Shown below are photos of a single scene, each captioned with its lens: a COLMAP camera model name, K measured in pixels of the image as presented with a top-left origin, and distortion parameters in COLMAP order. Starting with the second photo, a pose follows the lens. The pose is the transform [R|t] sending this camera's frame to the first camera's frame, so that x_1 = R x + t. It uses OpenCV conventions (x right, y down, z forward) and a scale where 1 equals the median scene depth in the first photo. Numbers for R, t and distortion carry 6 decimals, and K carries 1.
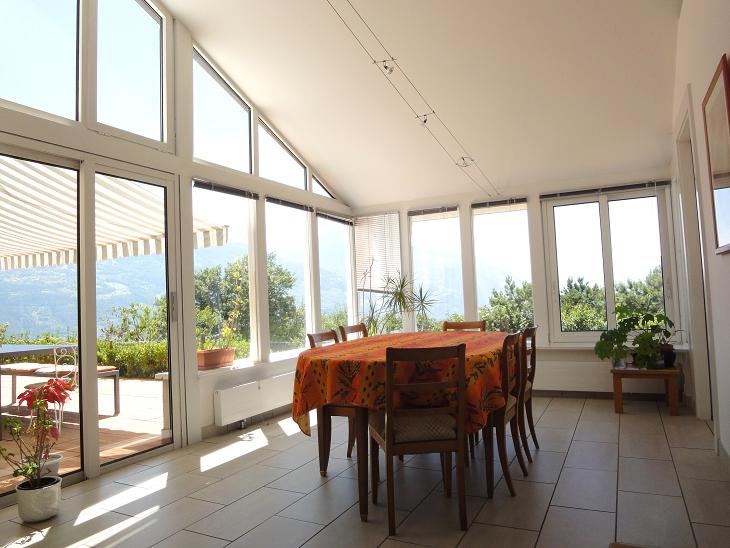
lens RADIAL K [[546.1, 0, 365.0], [0, 546.1, 274.0], [0, 0, 1]] dist [-0.008416, -0.006589]
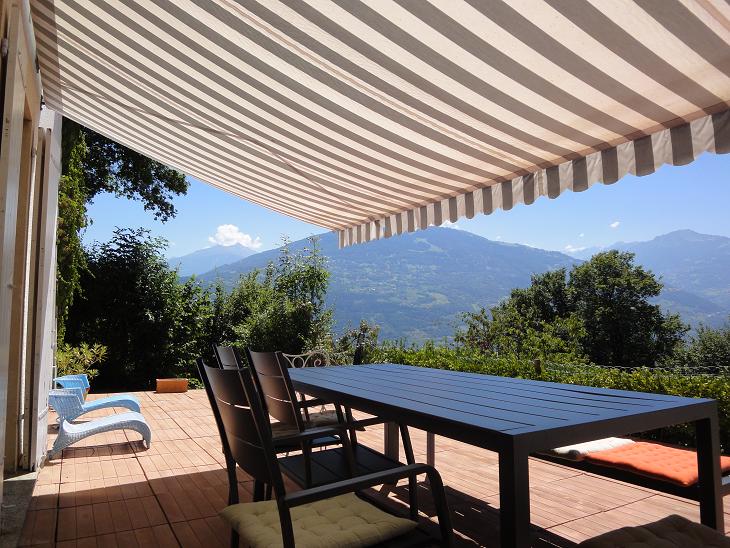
lens RADIAL K [[546.1, 0, 365.0], [0, 546.1, 274.0], [0, 0, 1]] dist [-0.008416, -0.006589]
pose [[0.847945, -0.014628, -0.529882, -0.074257], [0.004577, 0.999784, -0.020276, 0.009288], [0.530065, 0.014768, 0.847829, 0.095145]]
